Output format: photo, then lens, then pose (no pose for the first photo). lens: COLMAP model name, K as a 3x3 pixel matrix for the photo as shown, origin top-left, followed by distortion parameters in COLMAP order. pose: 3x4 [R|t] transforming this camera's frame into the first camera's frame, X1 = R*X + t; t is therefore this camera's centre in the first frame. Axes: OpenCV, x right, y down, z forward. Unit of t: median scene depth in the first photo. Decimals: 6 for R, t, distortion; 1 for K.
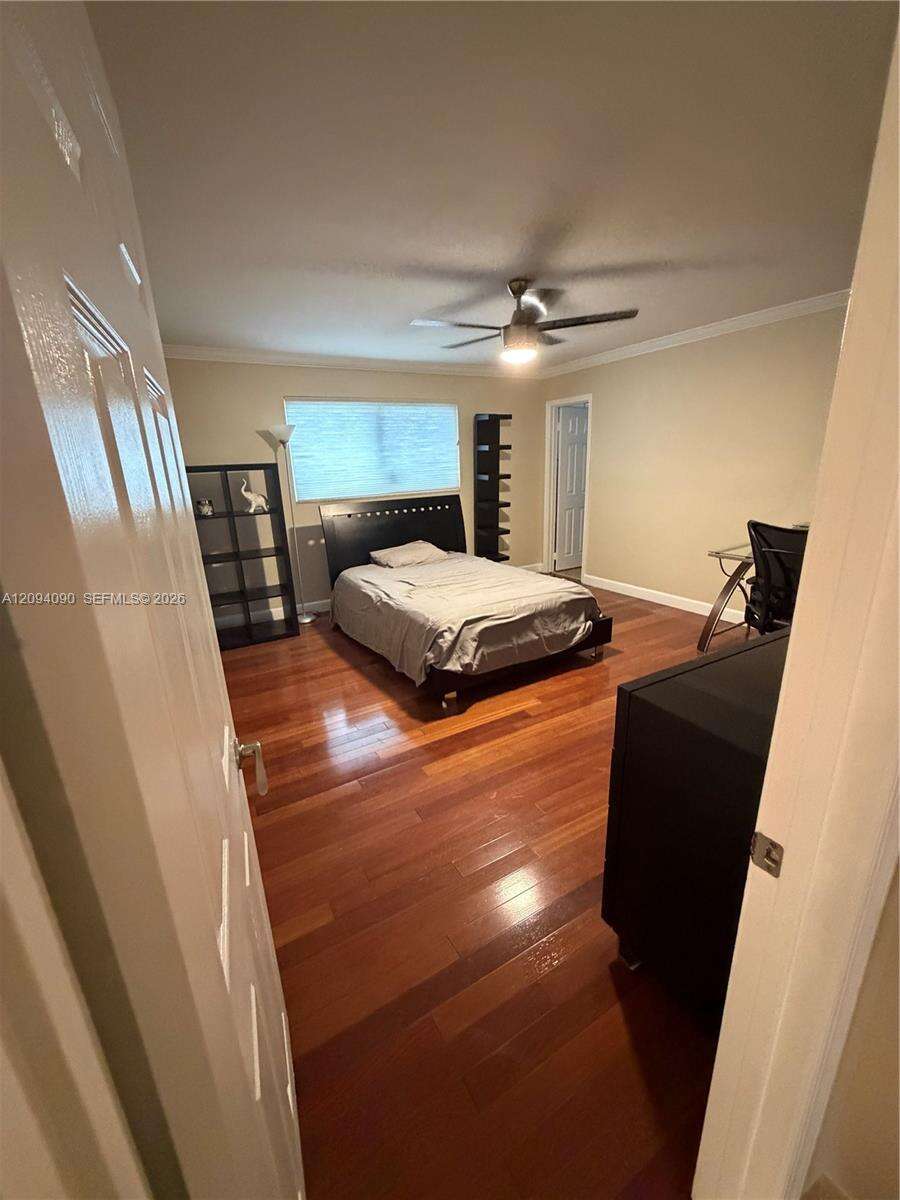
lens RADIAL K [[474.9, 0, 448.8], [0, 474.9, 595.3], [0, 0, 1]] dist [-0.001415, 0.000077]
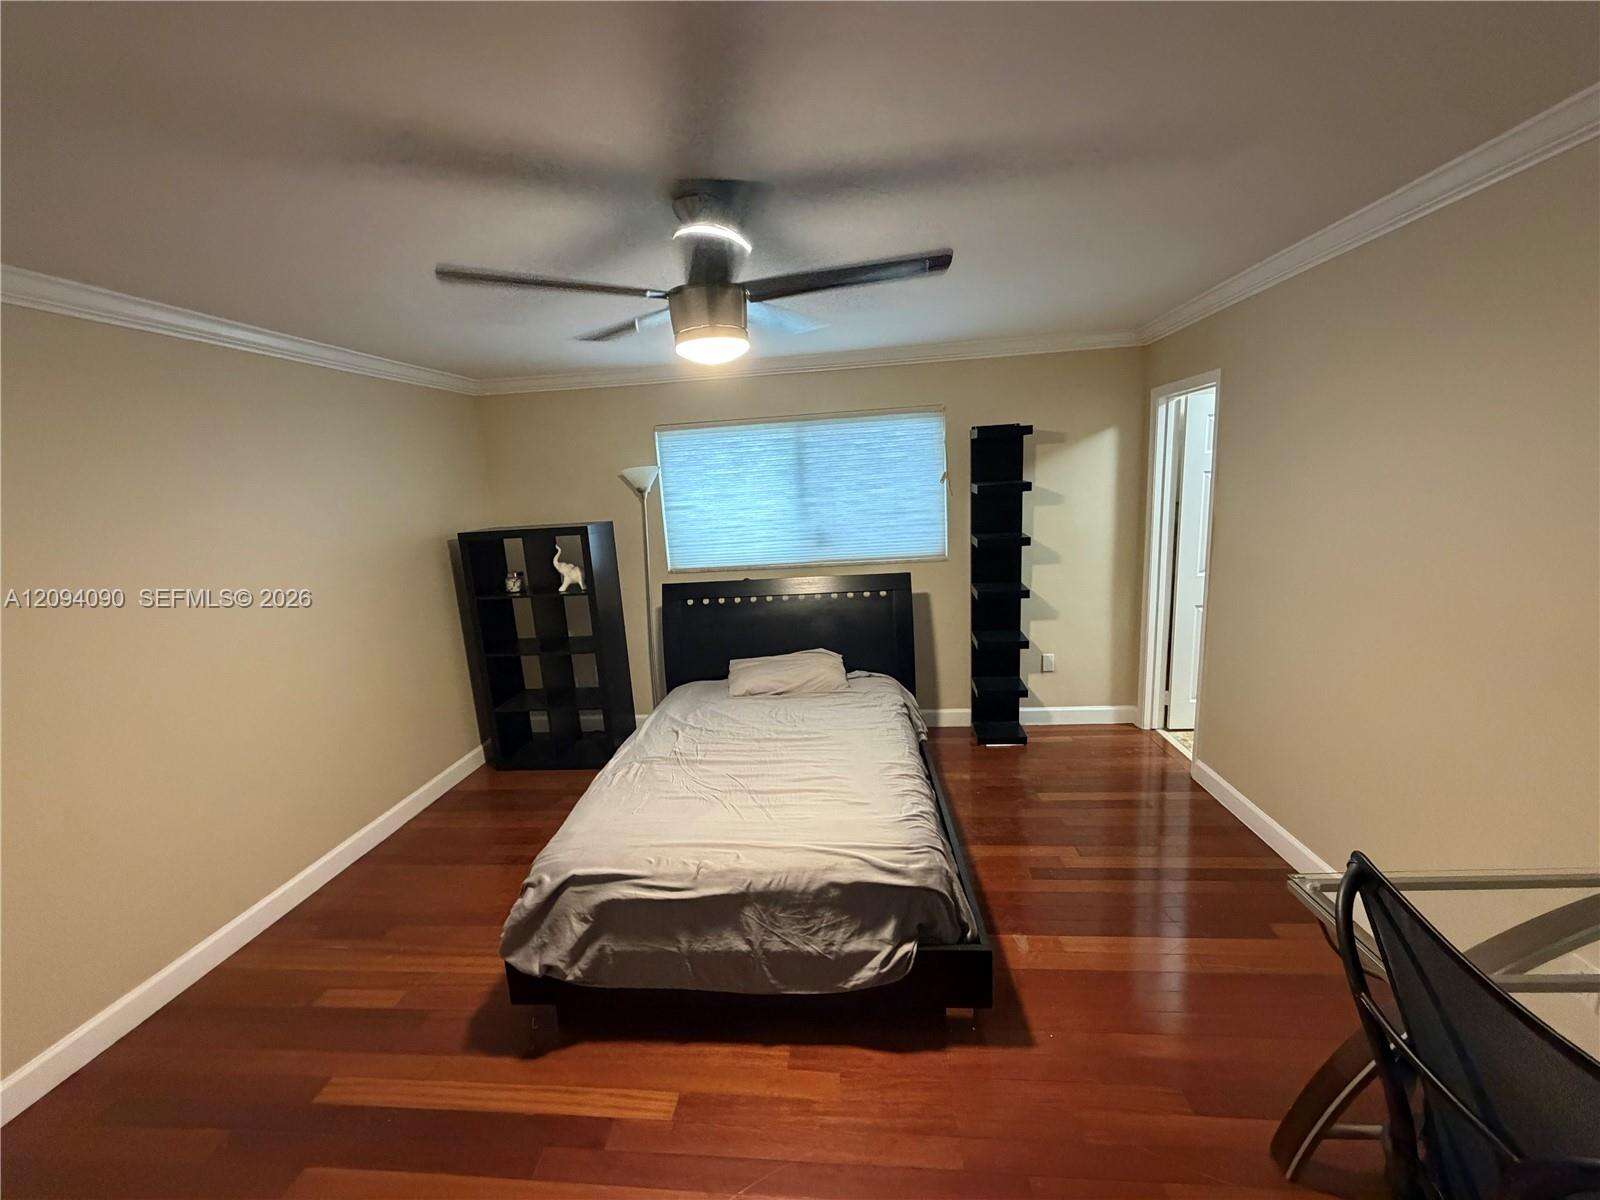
lens RADIAL K [[633.2, 0, 796.8], [0, 633.2, 602.0], [0, 0, 1]] dist [-0.001415, 0.000077]
pose [[0.823451, 0.095205, -0.559343, 0.508387], [-0.131477, 0.991007, -0.024879, -0.218186], [0.551944, 0.094027, 0.828563, 0.480119]]
